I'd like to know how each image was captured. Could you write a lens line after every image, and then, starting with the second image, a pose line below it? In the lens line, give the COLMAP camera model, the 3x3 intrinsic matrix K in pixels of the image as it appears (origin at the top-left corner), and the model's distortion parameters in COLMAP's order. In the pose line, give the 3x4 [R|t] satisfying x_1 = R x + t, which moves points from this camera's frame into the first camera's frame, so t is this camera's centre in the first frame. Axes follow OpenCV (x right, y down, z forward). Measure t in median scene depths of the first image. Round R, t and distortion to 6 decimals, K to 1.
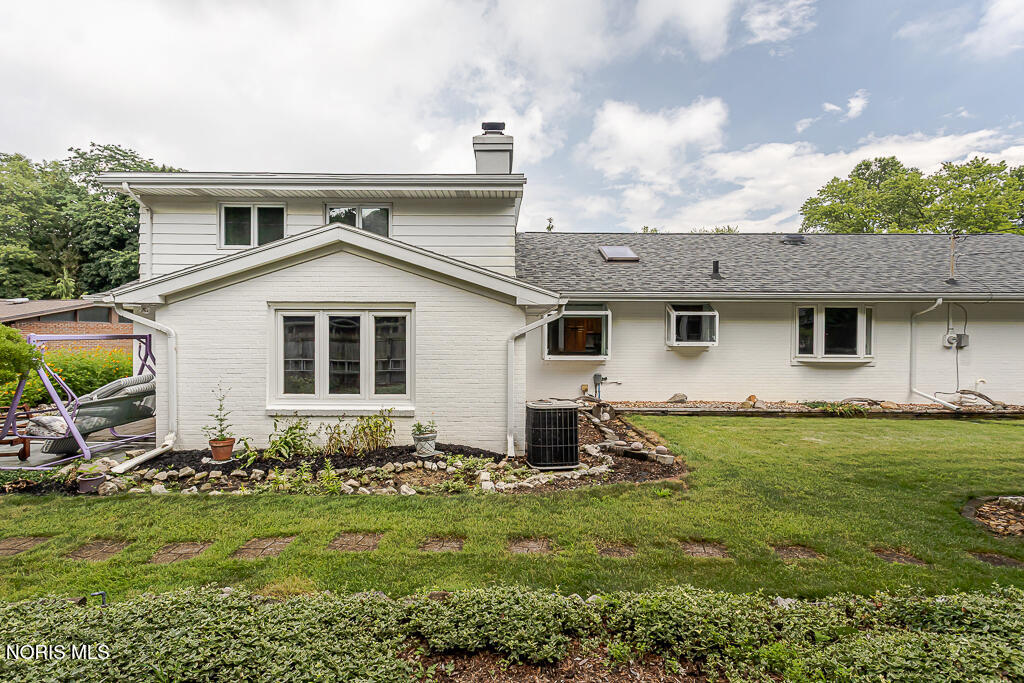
lens RADIAL K [[500.9, 0, 516.0], [0, 500.9, 337.4], [0, 0, 1]] dist [0.000023, 0.000911]
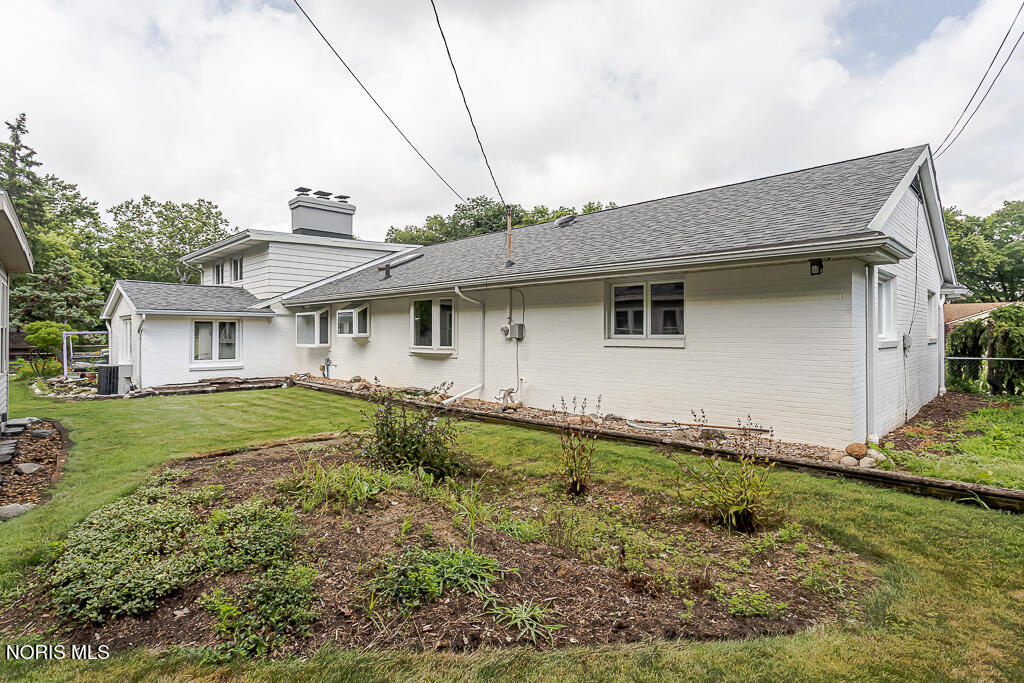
lens RADIAL K [[500.9, 0, 506.5], [0, 500.9, 332.1], [0, 0, 1]] dist [0.000023, 0.000911]
pose [[0.711775, -0.007203, -0.702371, 1.454769], [0.006460, 0.999972, -0.003709, 0.010932], [0.702378, -0.001897, 0.711802, 0.372095]]
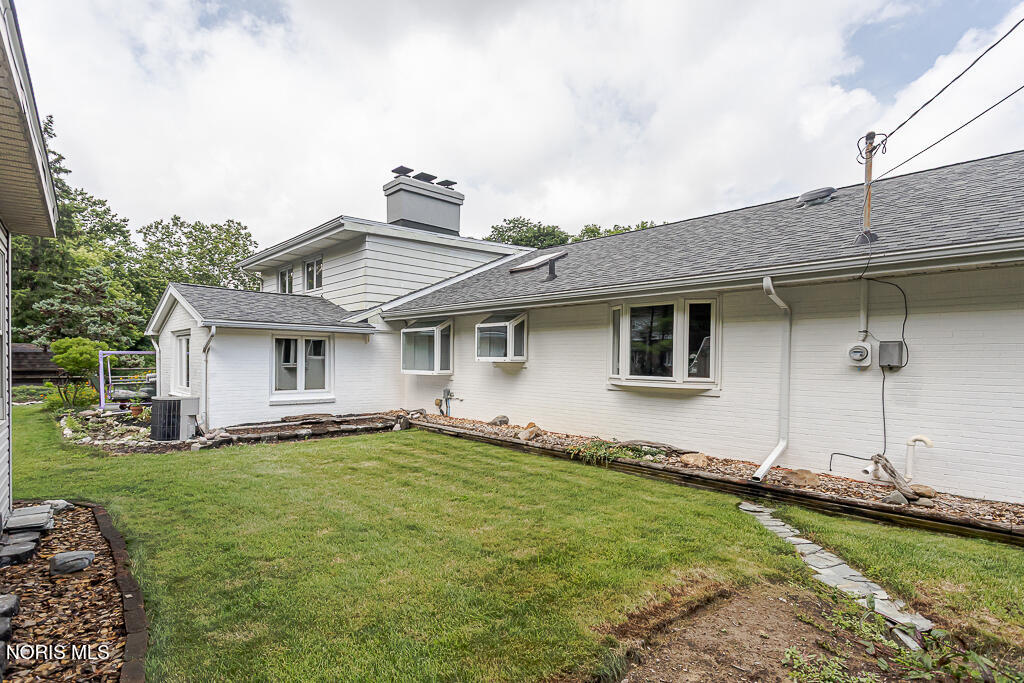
lens RADIAL K [[500.9, 0, 517.1], [0, 500.9, 370.6], [0, 0, 1]] dist [0.000023, 0.000911]
pose [[0.695860, 0.017530, -0.717964, 0.973607], [-0.004494, 0.999789, 0.020055, 0.013886], [0.718164, -0.010729, 0.695792, 0.394328]]
